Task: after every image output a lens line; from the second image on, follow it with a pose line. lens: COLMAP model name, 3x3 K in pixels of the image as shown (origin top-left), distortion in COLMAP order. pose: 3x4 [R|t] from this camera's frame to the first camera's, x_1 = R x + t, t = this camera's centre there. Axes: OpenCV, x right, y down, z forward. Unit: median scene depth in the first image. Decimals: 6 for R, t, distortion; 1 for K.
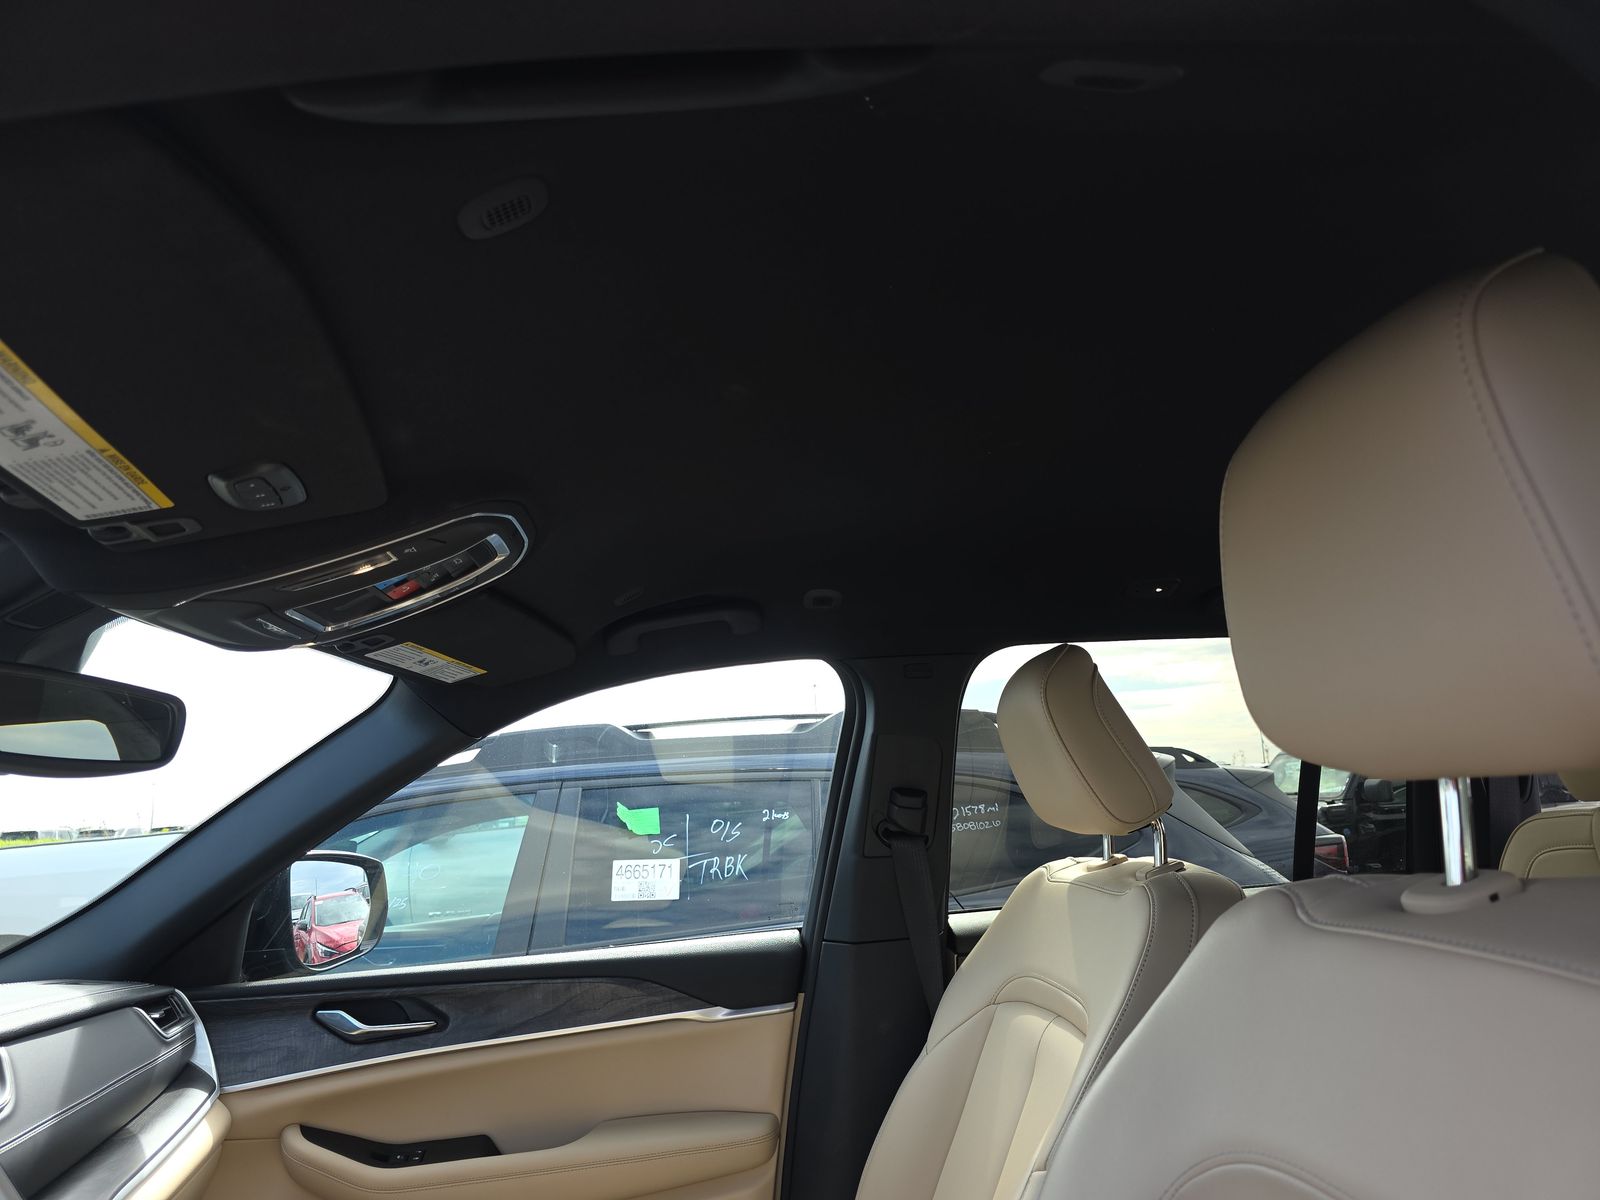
lens RADIAL K [[1061.0, 0, 802.4], [0, 1061.0, 600.8], [0, 0, 1]] dist [0.019763, -0.009777]
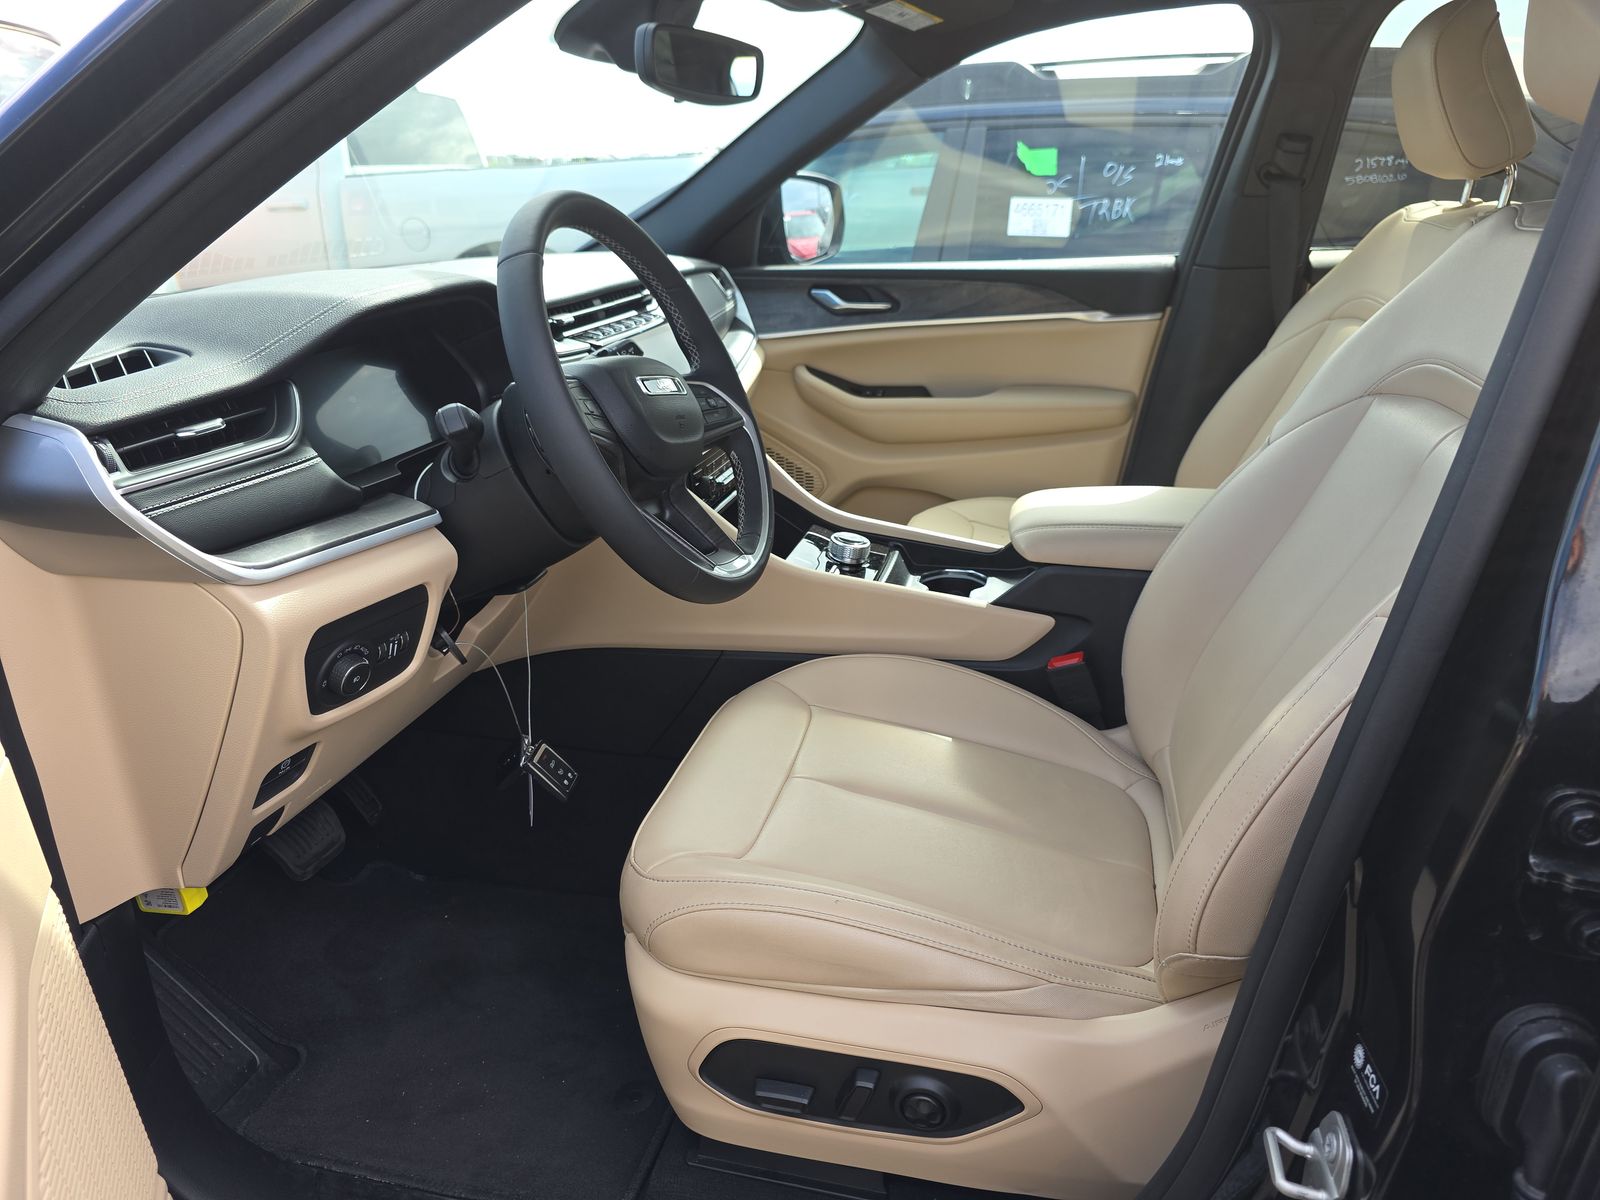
lens RADIAL K [[1061.0, 0, 827.0], [0, 1061.0, 593.0], [0, 0, 1]] dist [0.019763, -0.009777]
pose [[0.950283, 0.148320, -0.273795, 0.009417], [0.026958, 0.836785, 0.546867, -0.045798], [0.310219, -0.527060, 0.791184, -0.294715]]
